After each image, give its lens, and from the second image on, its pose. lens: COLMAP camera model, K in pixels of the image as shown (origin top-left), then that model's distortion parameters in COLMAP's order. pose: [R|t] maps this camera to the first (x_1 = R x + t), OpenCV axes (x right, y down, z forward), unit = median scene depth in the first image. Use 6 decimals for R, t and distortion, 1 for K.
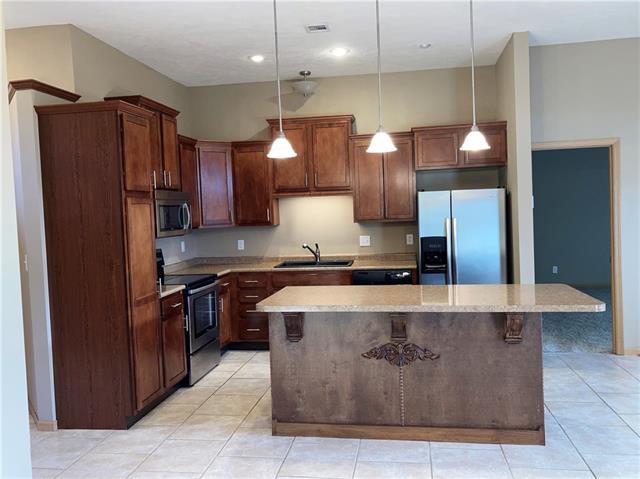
lens RADIAL K [[536.3, 0, 320.0], [0, 536.3, 239.5], [0, 0, 1]] dist [0.024124, -0.005416]
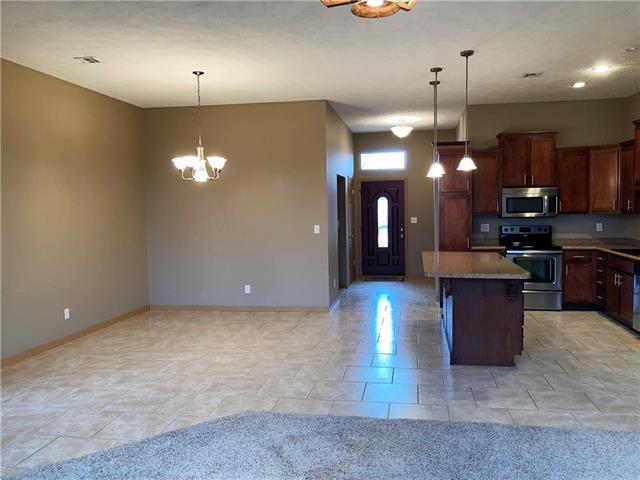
lens RADIAL K [[520.2, 0, 320.0], [0, 520.2, 240.0], [0, 0, 1]] dist [0.002780, -0.000305]
pose [[-0.013043, 0.101790, -0.994720, 1.238156], [-0.038997, 0.993996, 0.102227, -0.071326], [0.999154, 0.040124, -0.008995, 0.420484]]
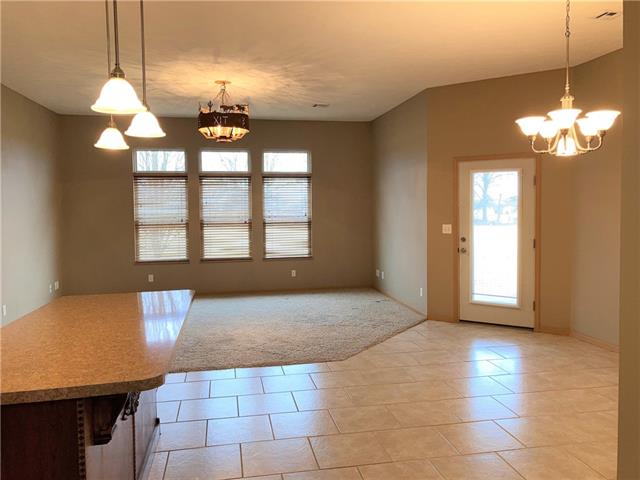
lens RADIAL K [[519.9, 0, 321.6], [0, 519.9, 231.1], [0, 0, 1]] dist [0.049393, -0.004286]
pose [[-0.346137, -0.004086, 0.938175, -0.447076], [0.076143, 0.996569, 0.032433, -0.020679], [-0.935089, 0.082662, -0.344638, 0.684244]]
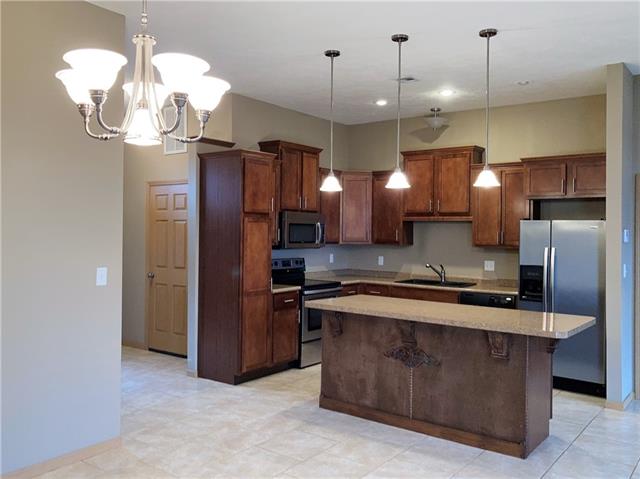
lens RADIAL K [[565.6, 0, 319.6], [0, 565.6, 233.3], [0, 0, 1]] dist [0.030134, -0.017298]
pose [[0.882102, 0.049740, -0.468425, 0.378518], [-0.070539, 0.997145, -0.026950, -0.007956], [0.465747, 0.056815, 0.883092, -0.152170]]
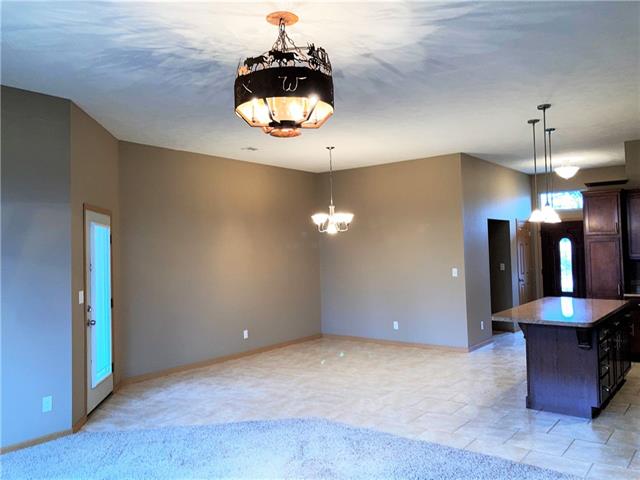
lens RADIAL K [[516.9, 0, 320.0], [0, 516.9, 240.0], [0, 0, 1]] dist [0.050274, -0.090134]
pose [[-0.480252, 0.033053, -0.876508, 1.344076], [-0.003755, 0.999203, 0.039737, -0.110131], [0.877123, 0.022375, -0.479745, 0.793345]]
